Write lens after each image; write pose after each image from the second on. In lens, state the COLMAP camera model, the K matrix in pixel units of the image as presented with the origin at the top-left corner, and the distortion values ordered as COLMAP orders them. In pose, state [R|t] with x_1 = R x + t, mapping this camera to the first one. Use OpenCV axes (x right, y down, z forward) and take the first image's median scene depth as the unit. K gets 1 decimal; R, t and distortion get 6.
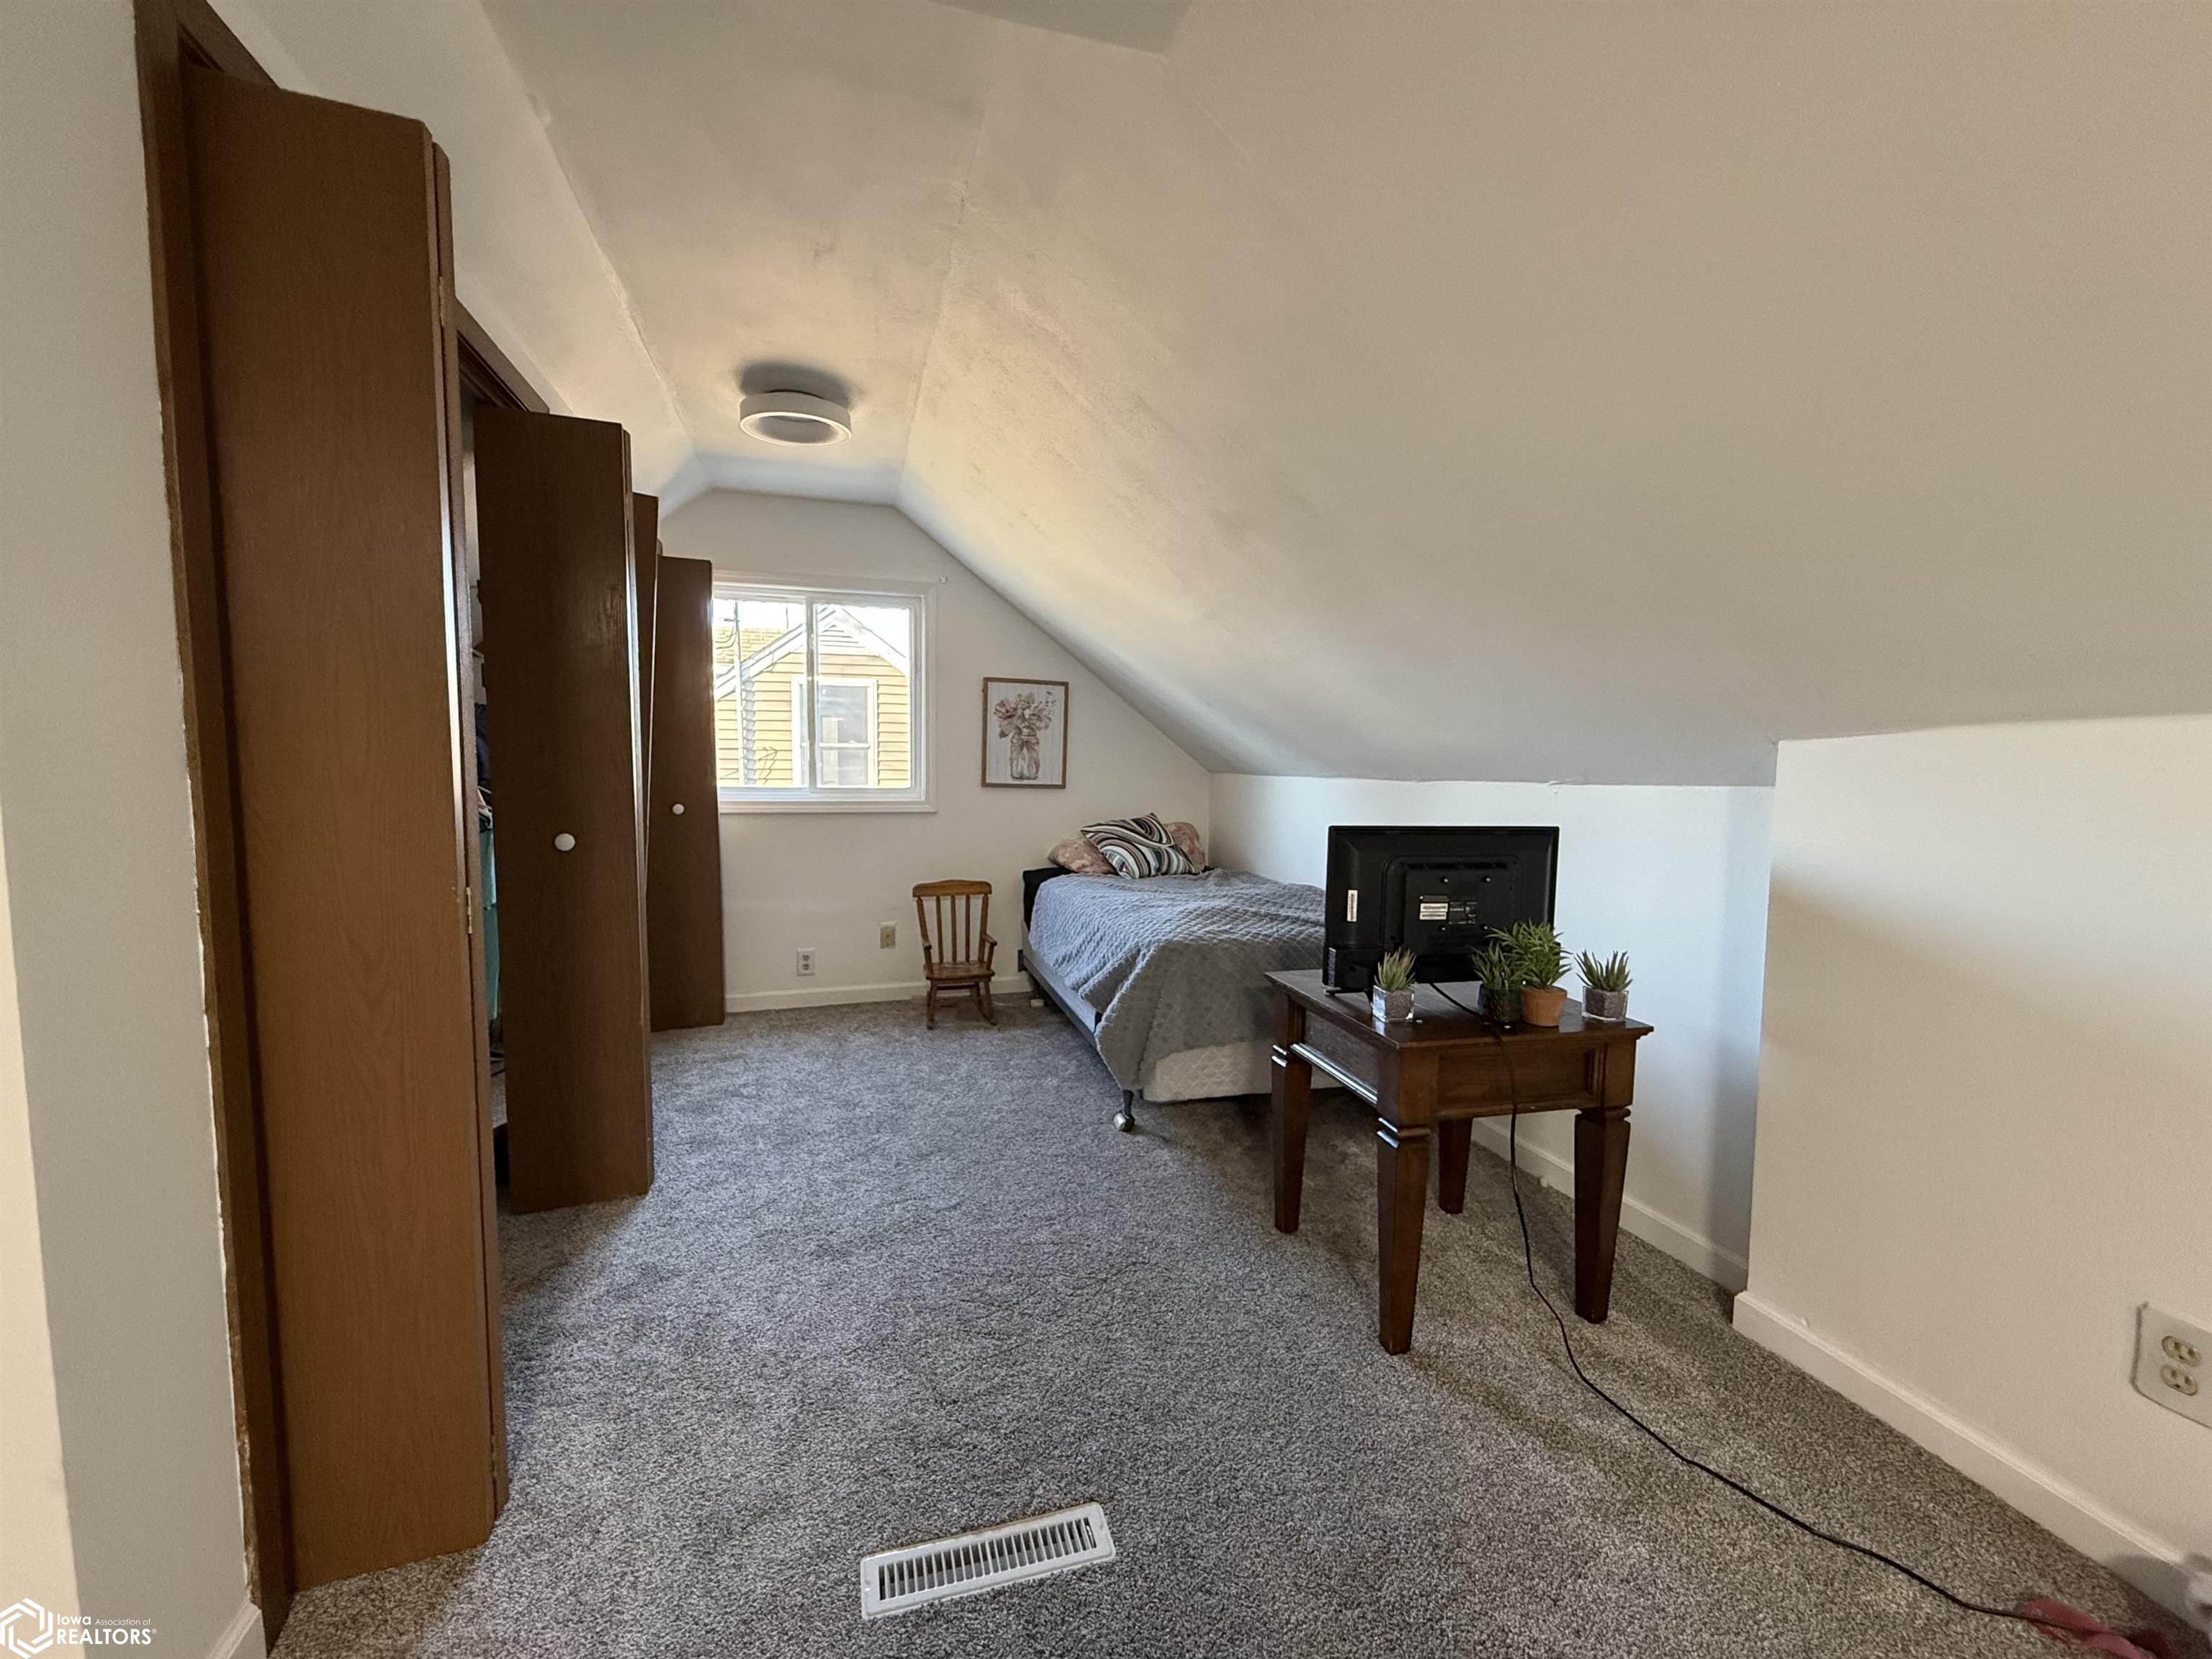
lens RADIAL K [[886.4, 0, 1100.4], [0, 886.4, 835.2], [0, 0, 1]] dist [-0.001623, 0.000575]
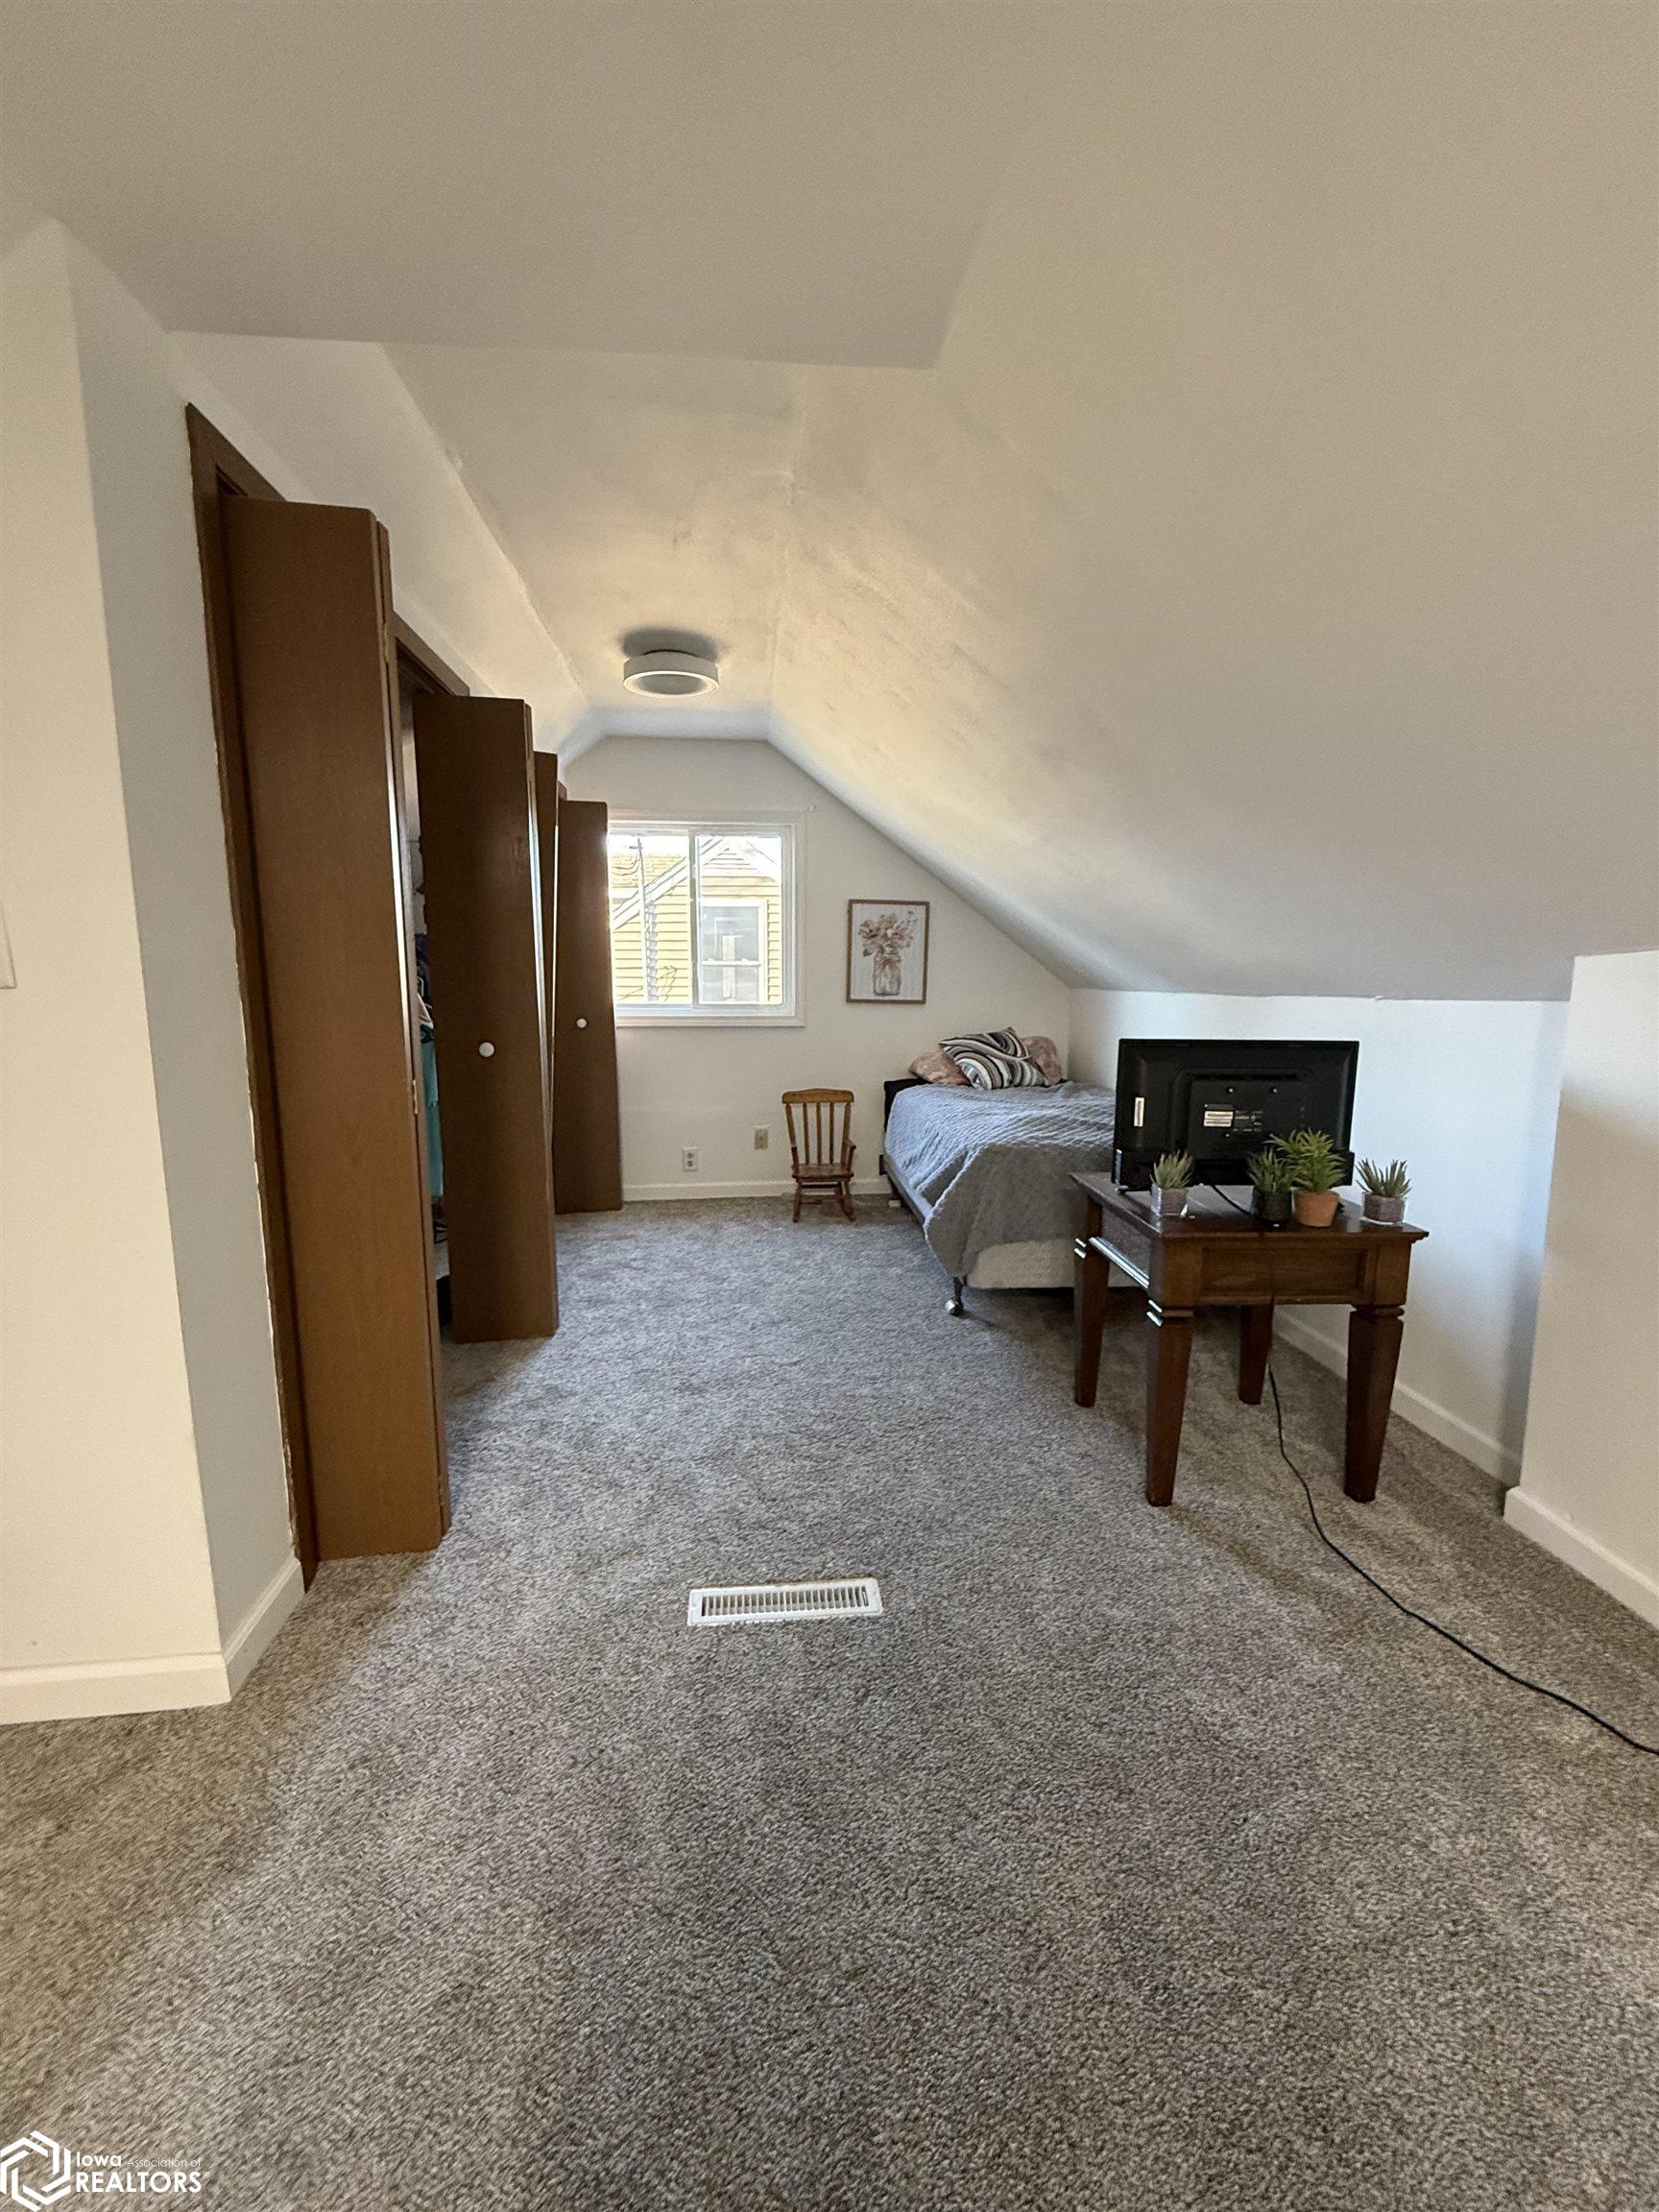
lens RADIAL K [[886.4, 0, 829.5], [0, 886.4, 1106.0], [0, 0, 1]] dist [-0.001623, 0.000575]
pose [[0.981986, 0.018729, -0.188021, 0.107661], [-0.006847, 0.997949, 0.063650, 0.004575], [0.188828, -0.061216, 0.980100, -0.137525]]
